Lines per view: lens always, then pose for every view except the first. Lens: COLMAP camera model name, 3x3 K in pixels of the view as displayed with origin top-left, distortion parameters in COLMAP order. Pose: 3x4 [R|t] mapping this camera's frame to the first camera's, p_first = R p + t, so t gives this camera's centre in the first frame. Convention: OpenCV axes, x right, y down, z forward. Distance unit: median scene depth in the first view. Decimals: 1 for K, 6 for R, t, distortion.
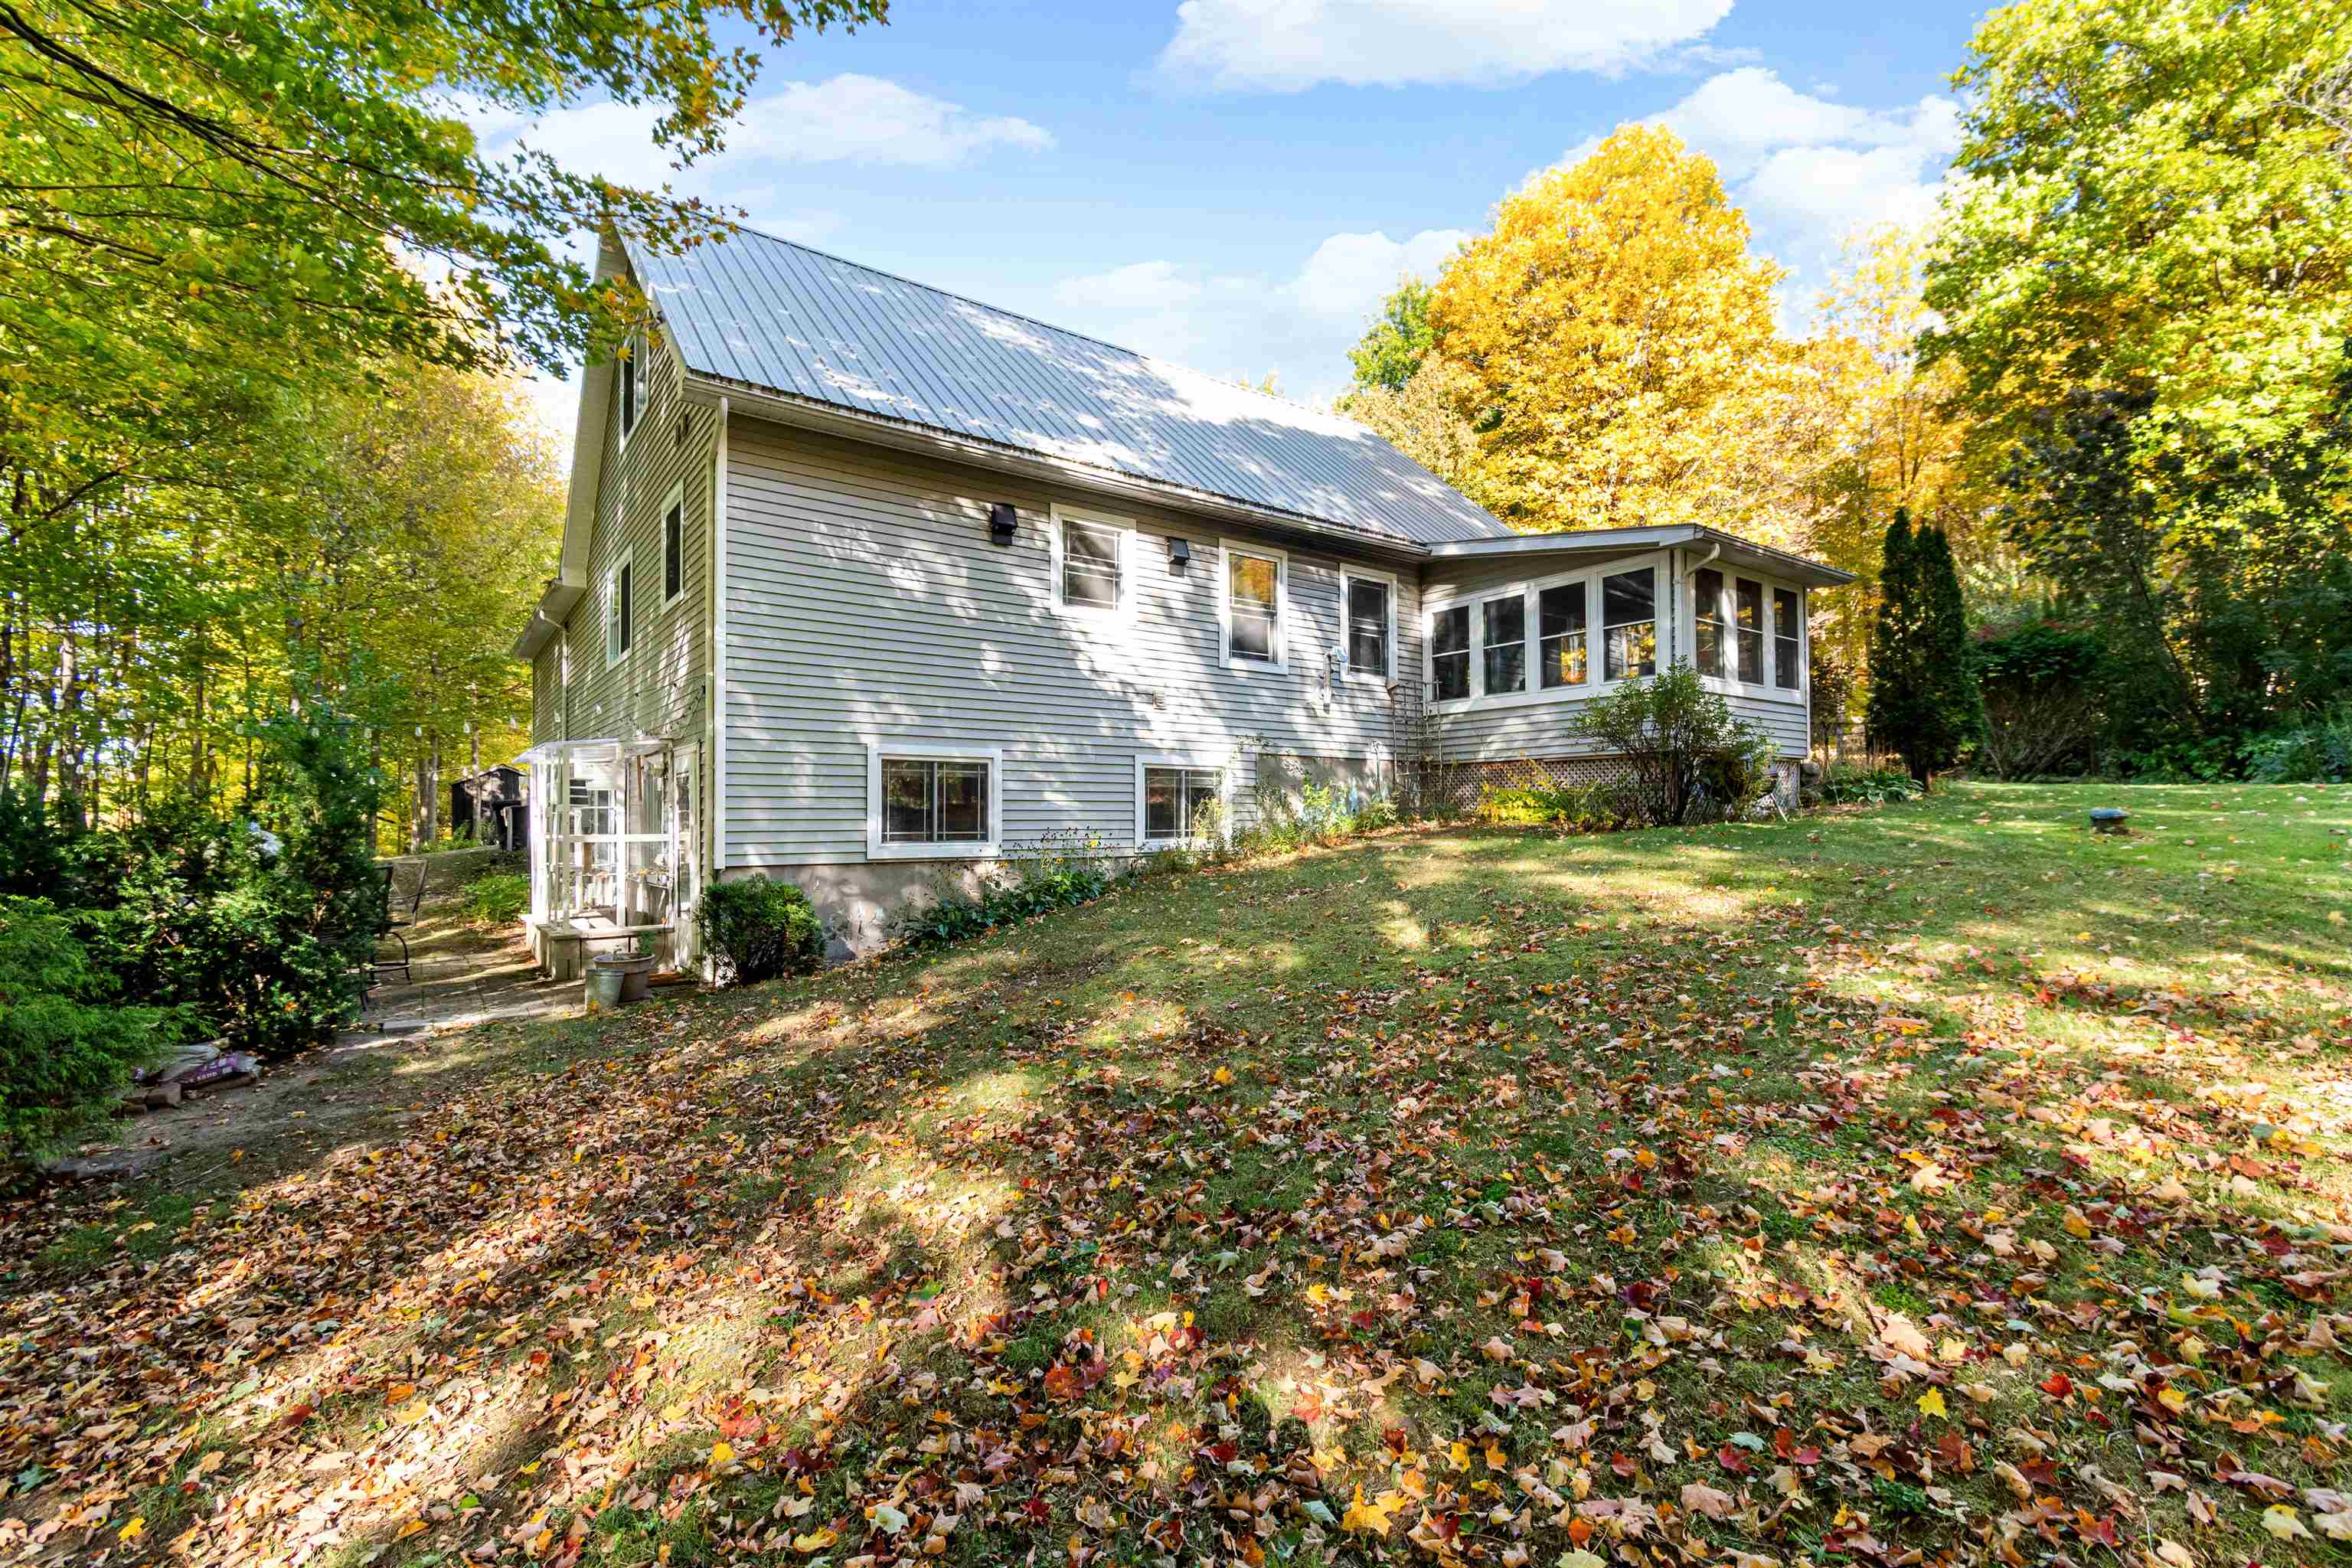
lens RADIAL K [[1066.4, 0, 1212.8], [0, 1066.4, 782.9], [0, 0, 1]] dist [0.024152, 0.000235]
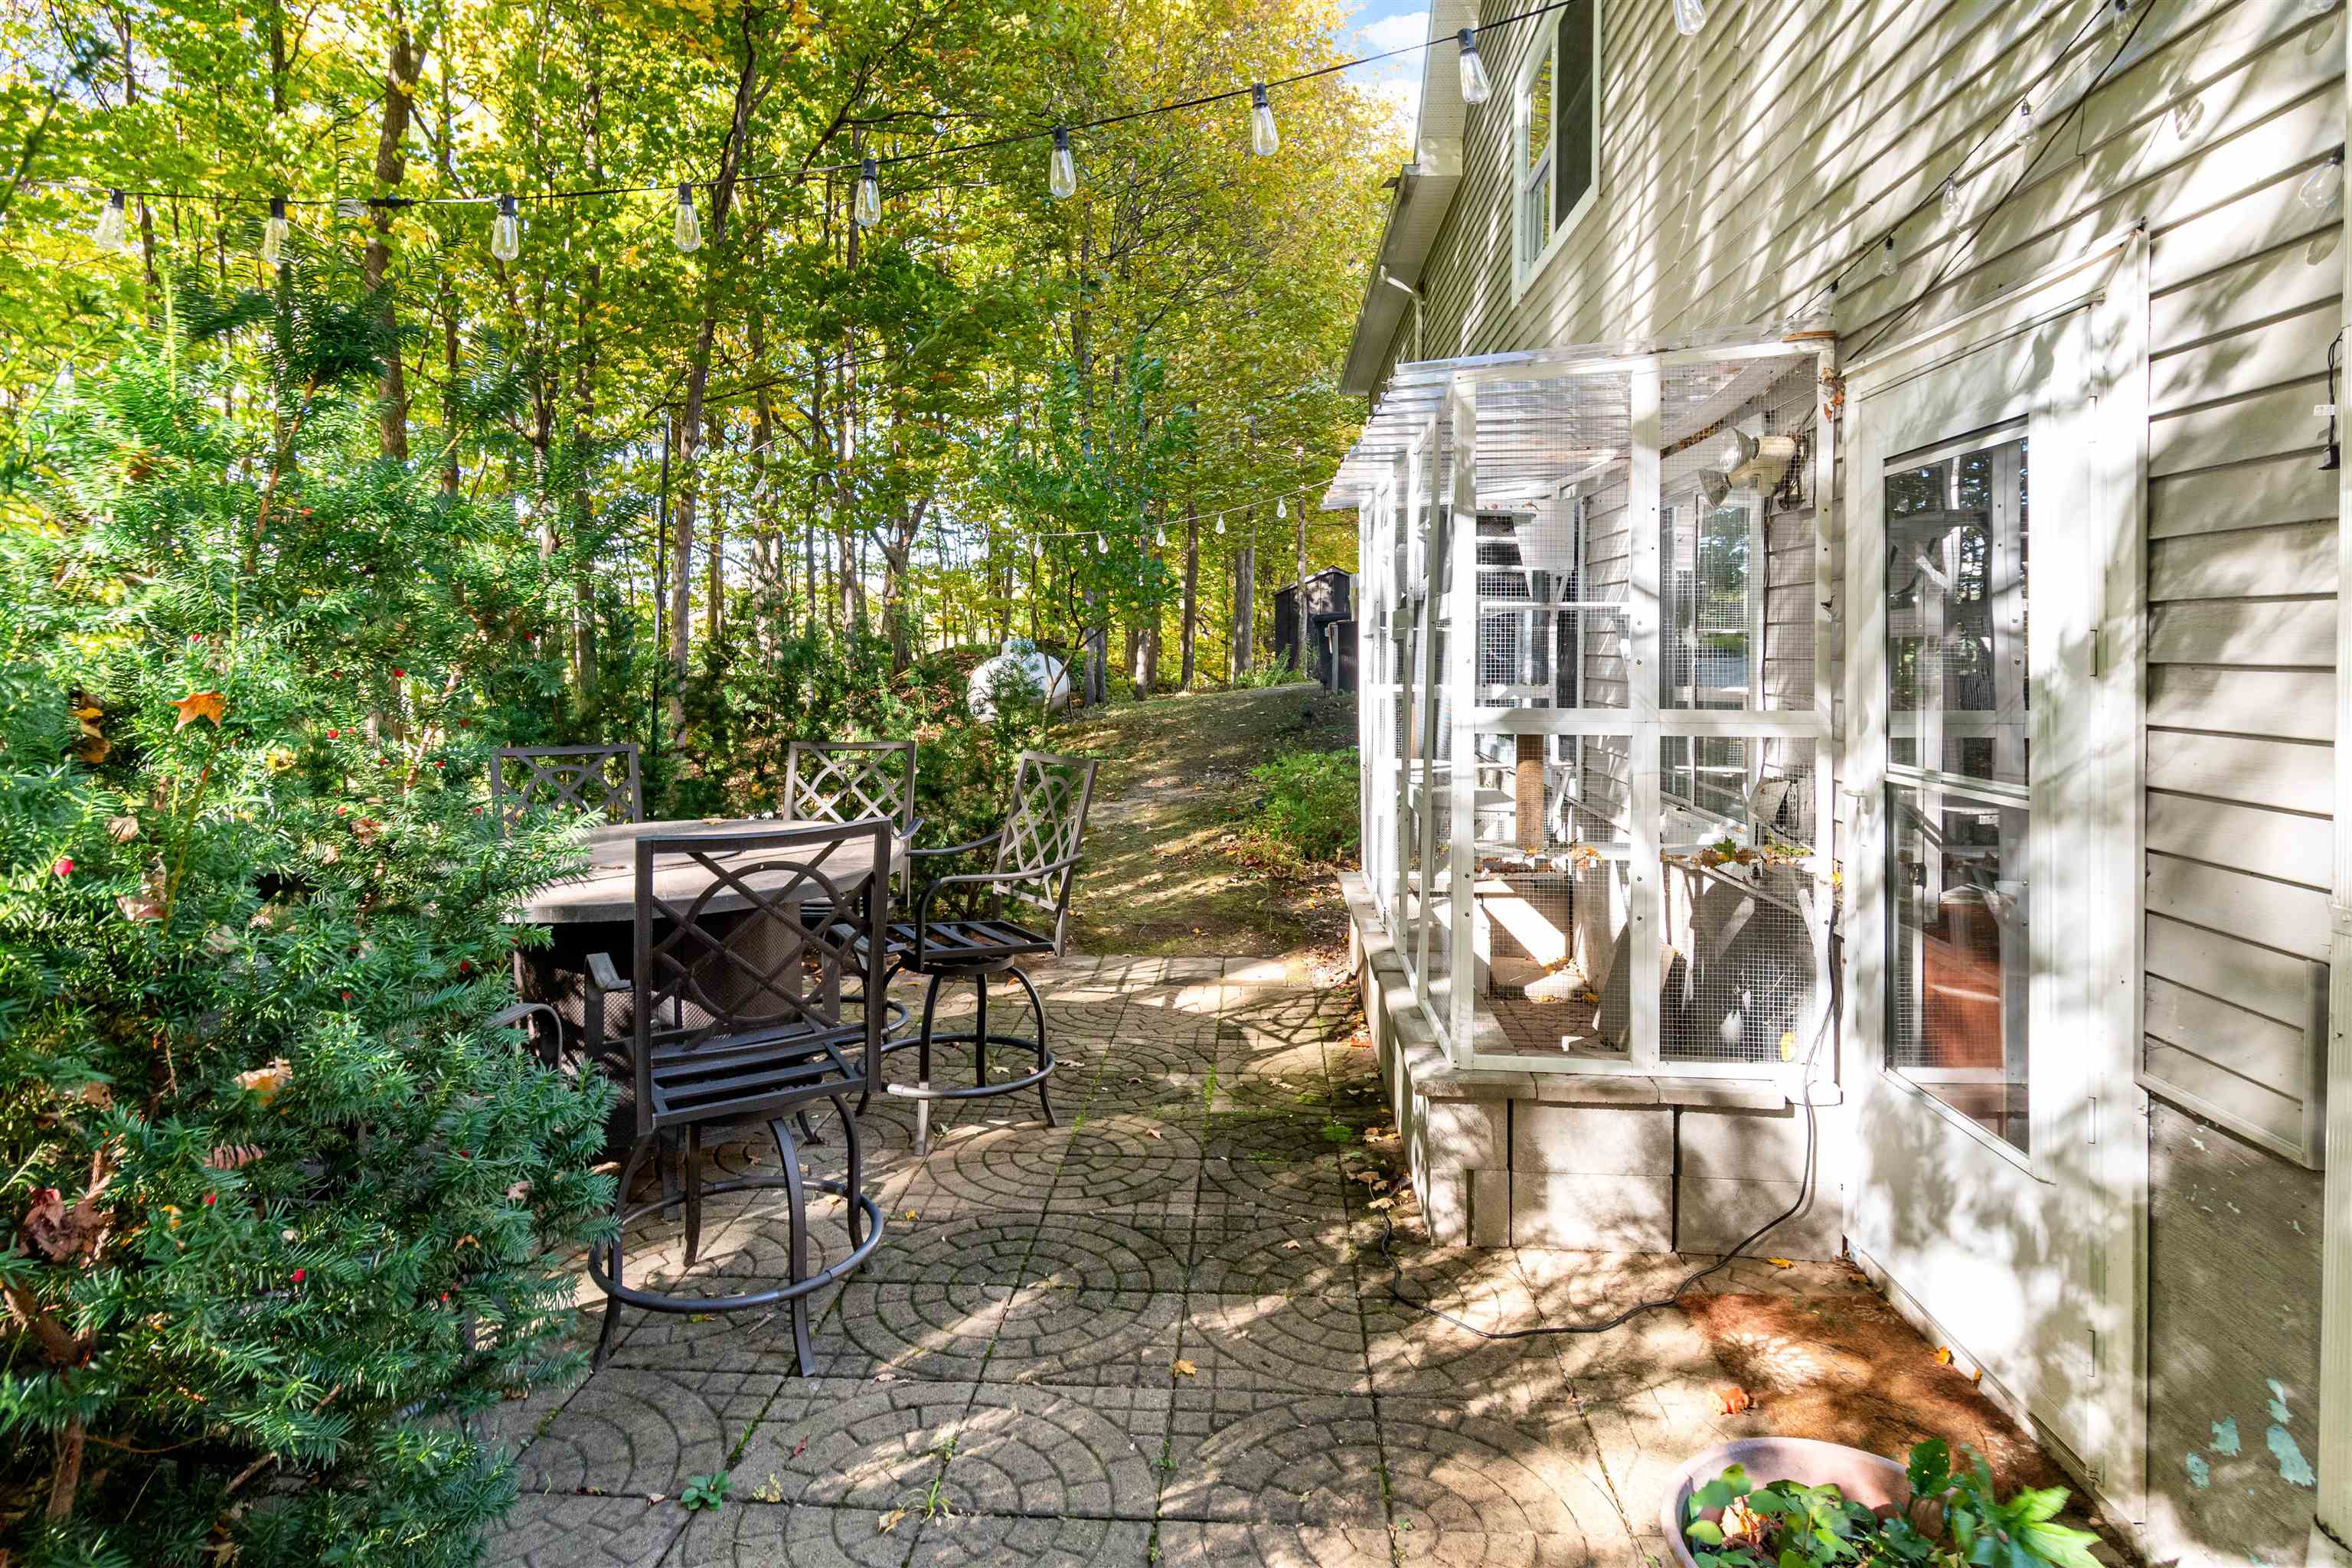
lens RADIAL K [[1239.1, 0, 1185.5], [0, 1239.1, 775.7], [0, 0, 1]] dist [-0.004692, -0.001399]
pose [[0.757691, 0.074644, -0.648330, -0.258468], [0.017051, 0.990834, 0.134005, 0.013888], [0.652390, -0.112589, 0.749474, 0.412330]]
